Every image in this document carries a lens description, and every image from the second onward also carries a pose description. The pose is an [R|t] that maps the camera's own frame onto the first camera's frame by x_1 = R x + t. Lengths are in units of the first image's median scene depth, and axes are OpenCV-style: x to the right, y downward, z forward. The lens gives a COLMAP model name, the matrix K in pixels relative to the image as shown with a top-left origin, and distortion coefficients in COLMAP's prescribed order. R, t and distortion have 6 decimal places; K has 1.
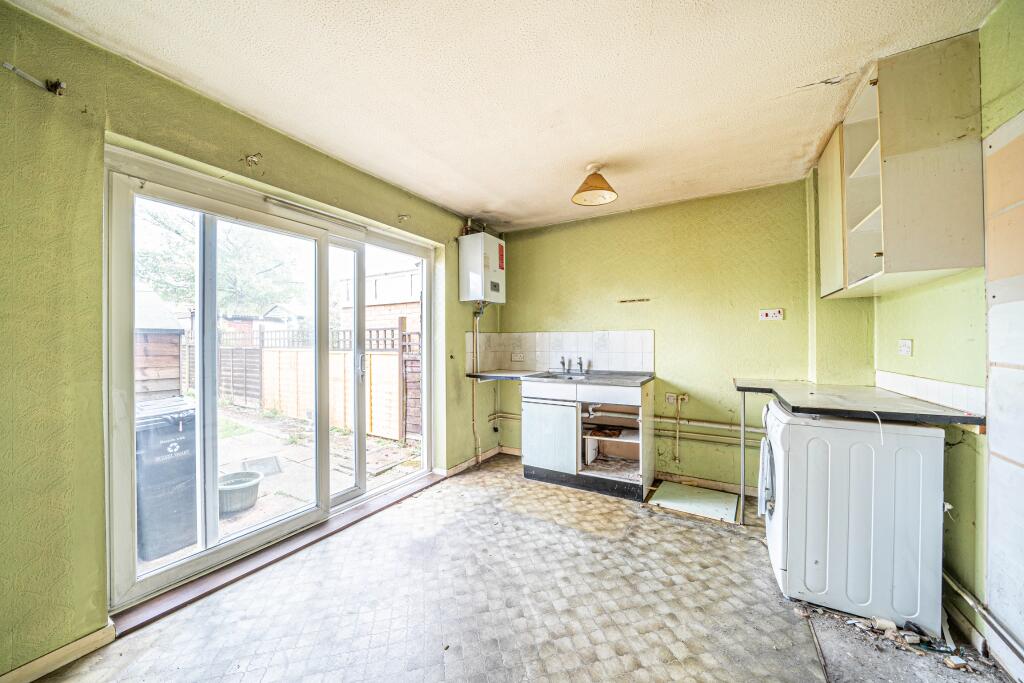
lens RADIAL K [[358.3, 0, 507.6], [0, 358.3, 340.0], [0, 0, 1]] dist [-0.016684, 0.000077]
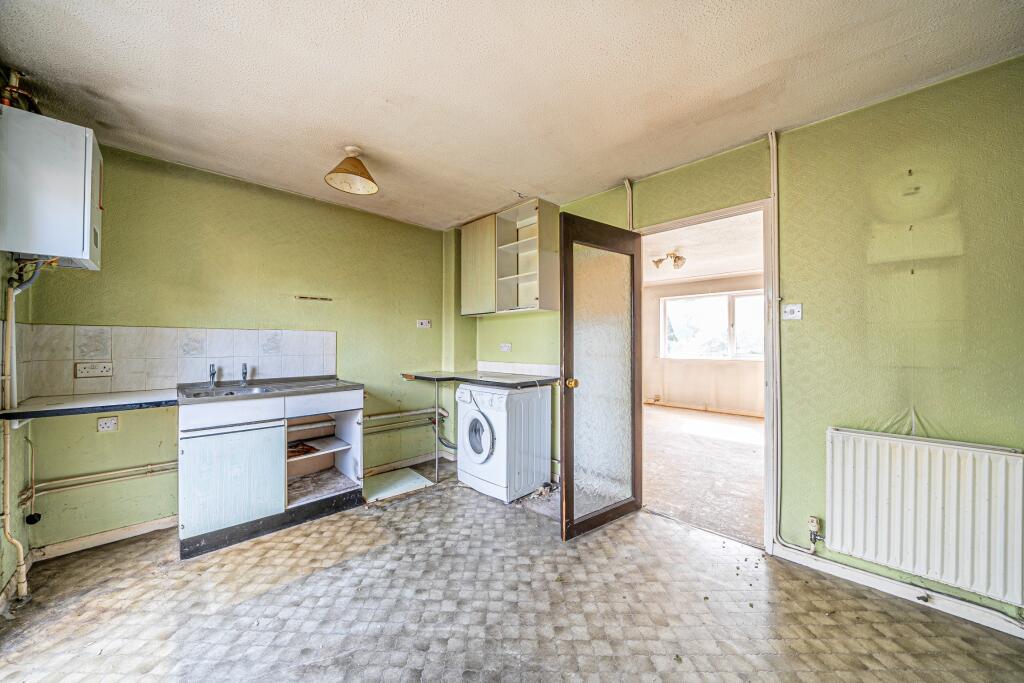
lens RADIAL K [[351.5, 0, 509.6], [0, 351.5, 340.7], [0, 0, 1]] dist [-0.027474, 0.003496]
pose [[0.260924, 0.012737, 0.965275, -0.495565], [-0.008410, 0.999905, -0.010921, 0.004990], [-0.965323, -0.005268, 0.261006, 0.383018]]
